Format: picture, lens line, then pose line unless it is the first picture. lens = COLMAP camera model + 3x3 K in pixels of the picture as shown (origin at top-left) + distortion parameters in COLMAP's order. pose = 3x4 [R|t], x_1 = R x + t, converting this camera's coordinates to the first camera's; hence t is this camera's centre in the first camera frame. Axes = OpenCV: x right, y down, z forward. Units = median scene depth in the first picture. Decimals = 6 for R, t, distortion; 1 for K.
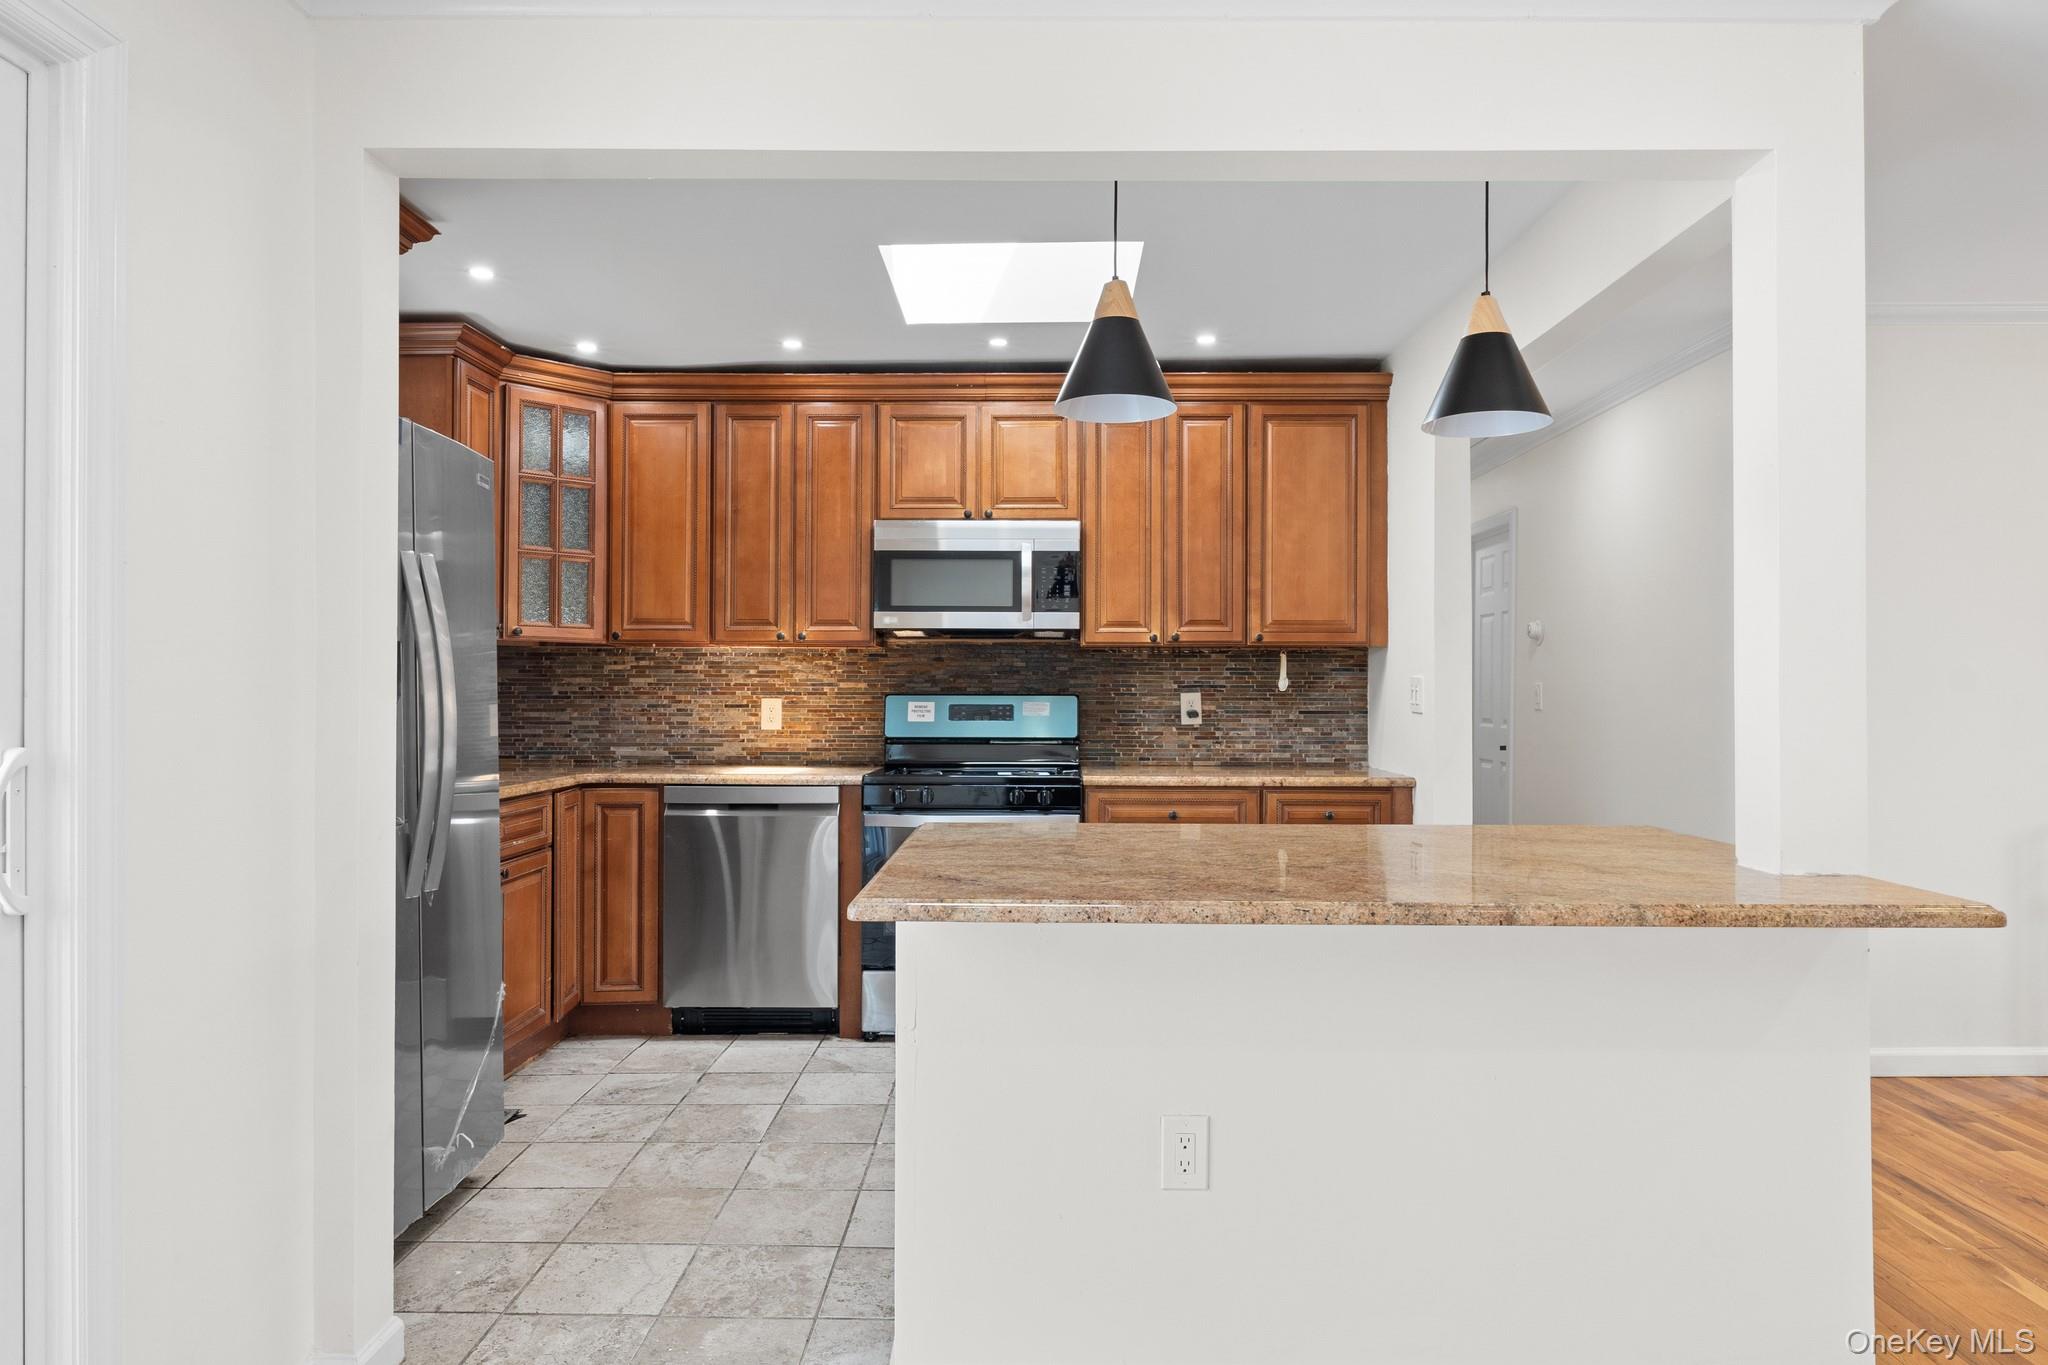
lens RADIAL K [[1261.7, 0, 1030.2], [0, 1261.7, 680.5], [0, 0, 1]] dist [0.000996, 0.000042]
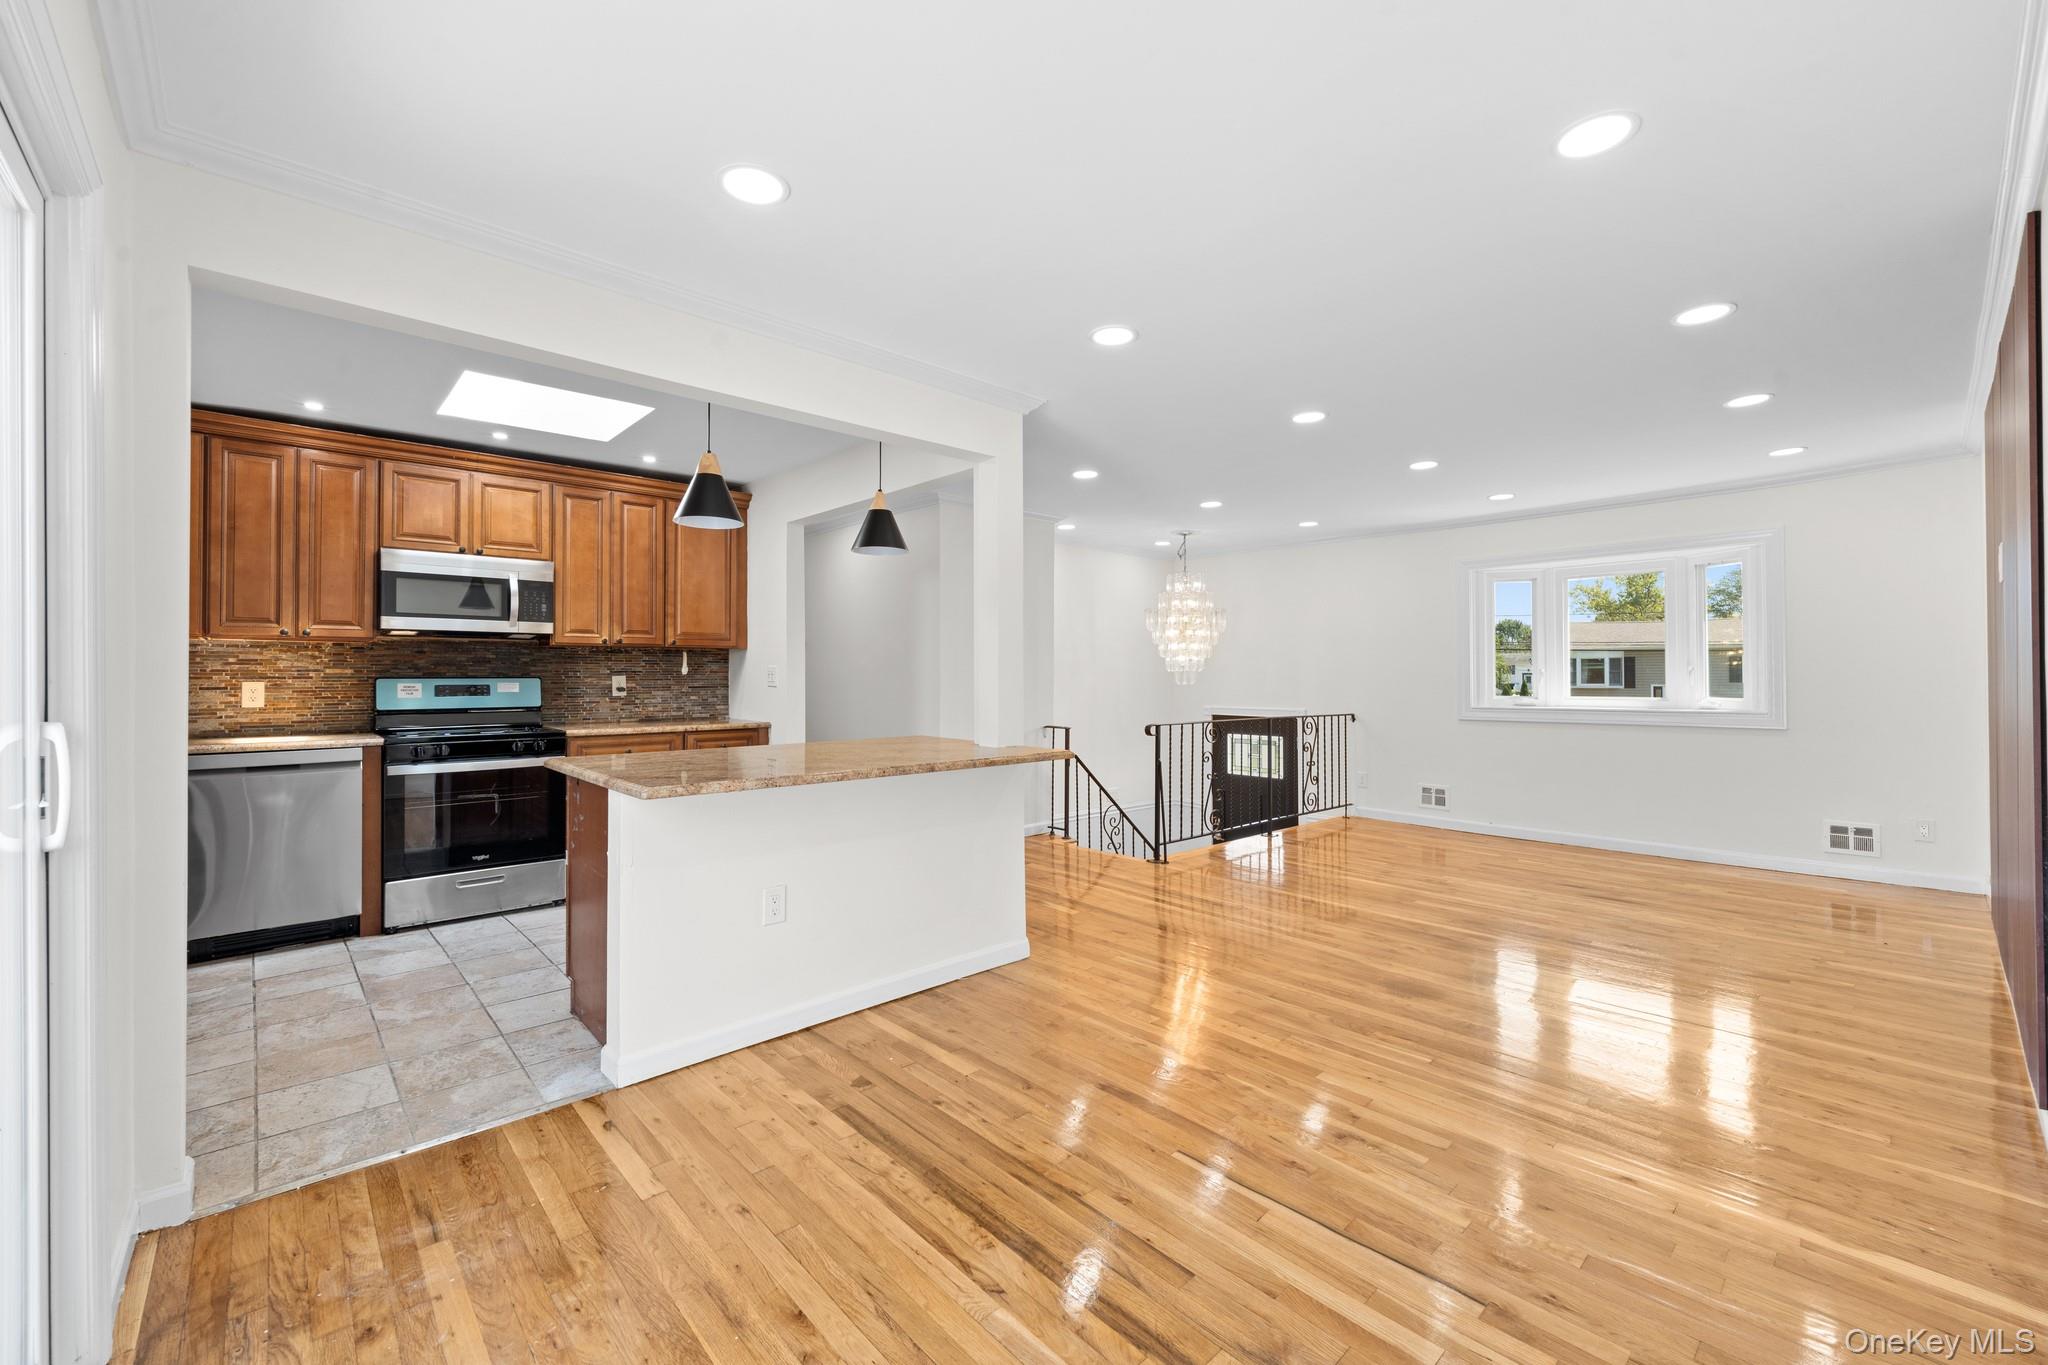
lens RADIAL K [[826.6, 0, 1024.5], [0, 826.6, 666.7], [0, 0, 1]] dist [0.000073, -0.000521]
pose [[0.729998, 0.003018, 0.683443, -0.220390], [-0.002697, 0.999995, -0.001536, -0.001487], [-0.683444, -0.000722, 0.730002, -0.103511]]
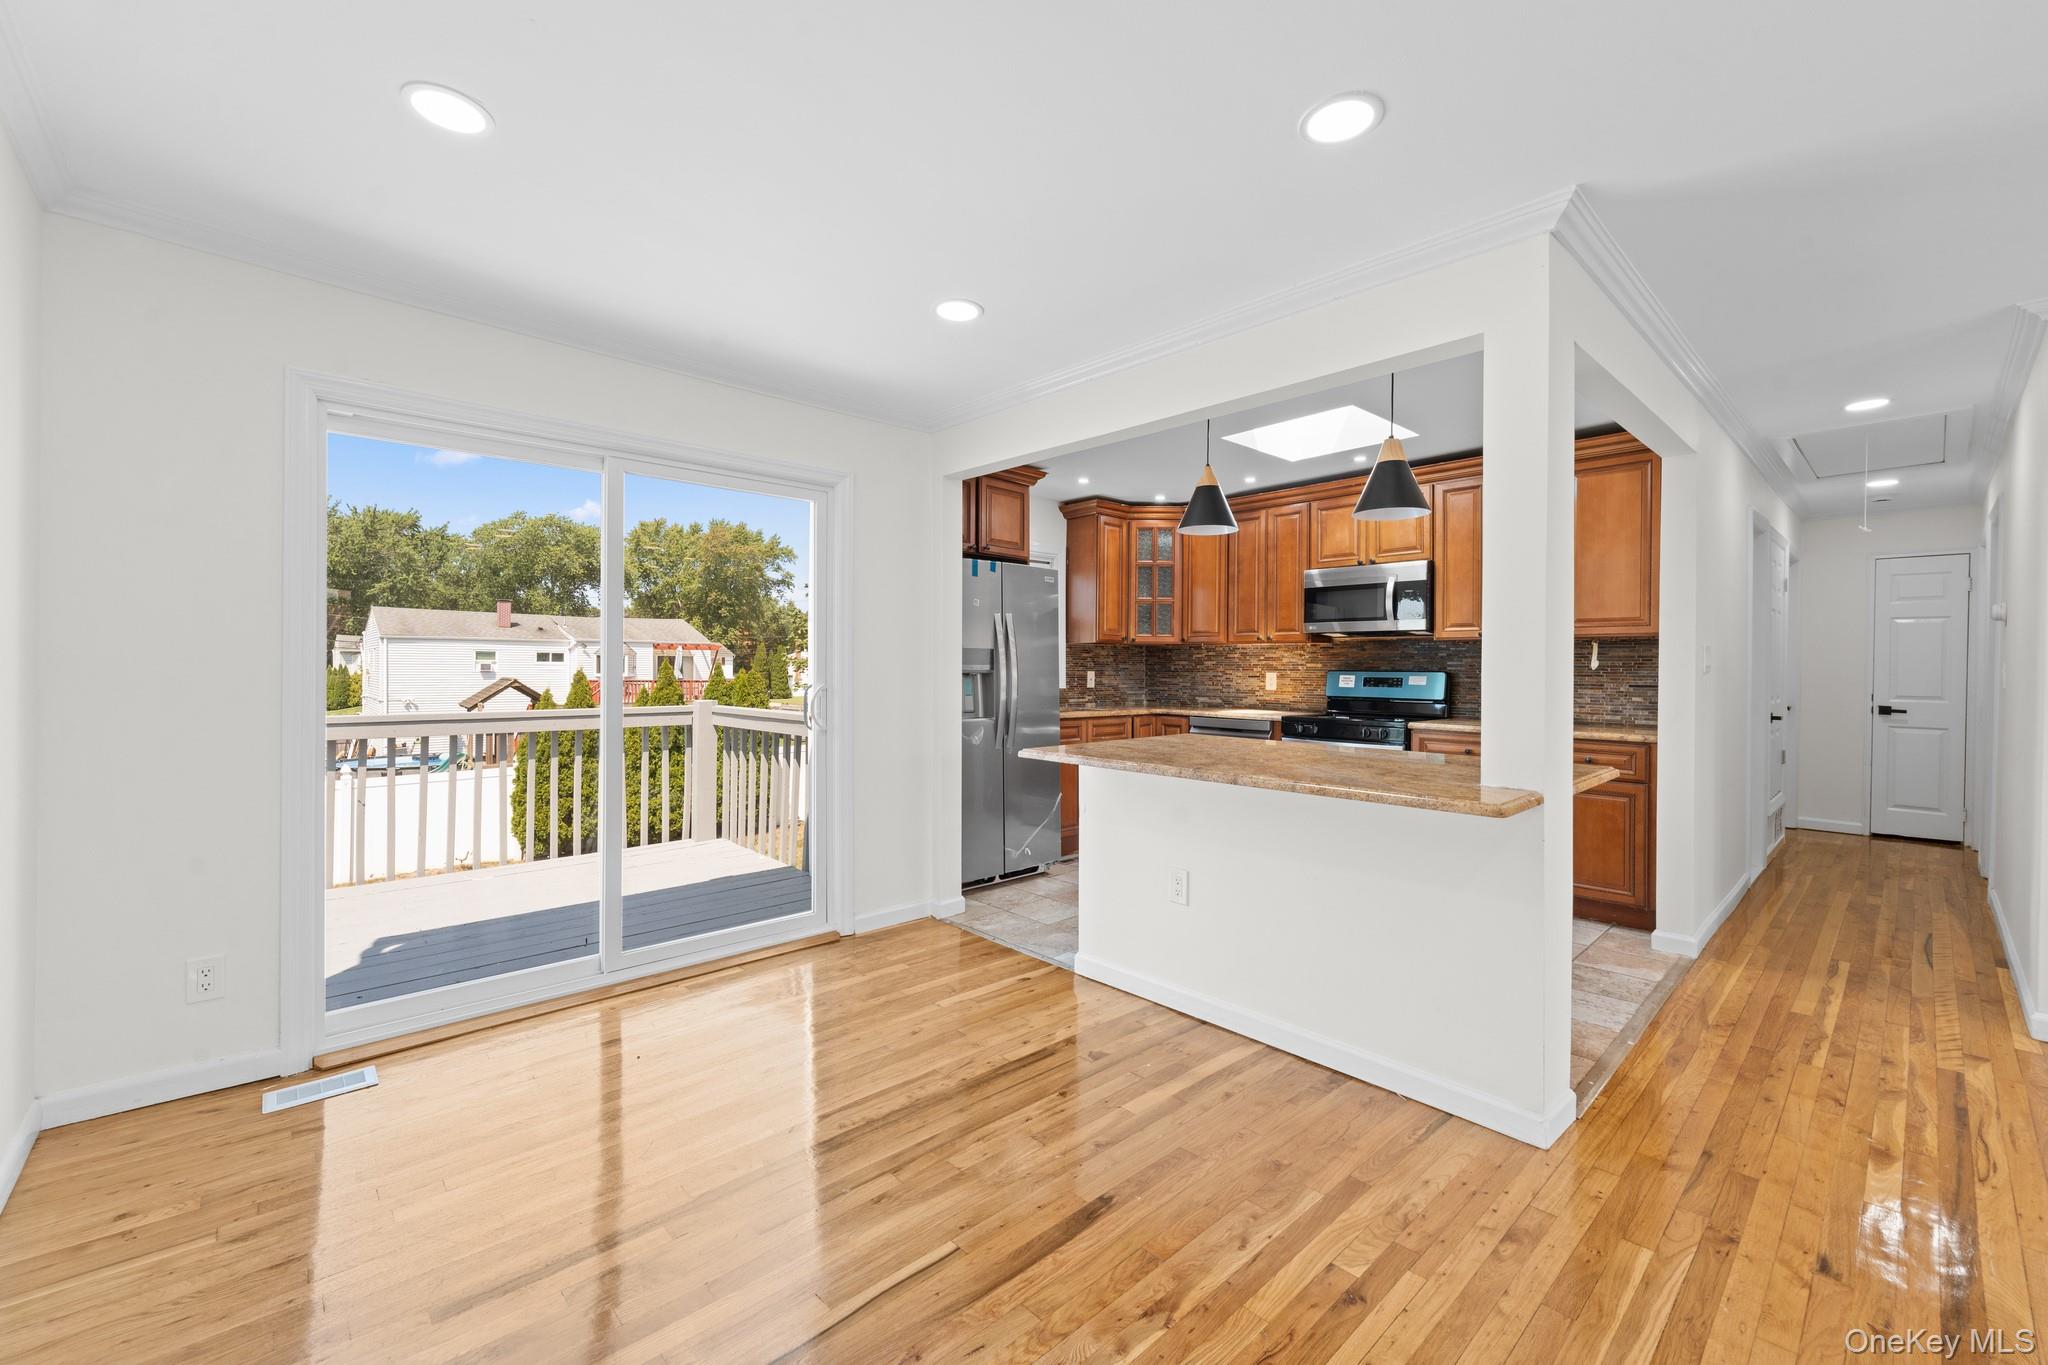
lens RADIAL K [[826.6, 0, 1024.5], [0, 826.6, 666.7], [0, 0, 1]] dist [0.000073, -0.000521]
pose [[0.688243, 0.002312, -0.725476, 0.431722], [0.002675, 0.999980, 0.005724, -0.001935], [0.725475, -0.005880, 0.688223, -0.065200]]
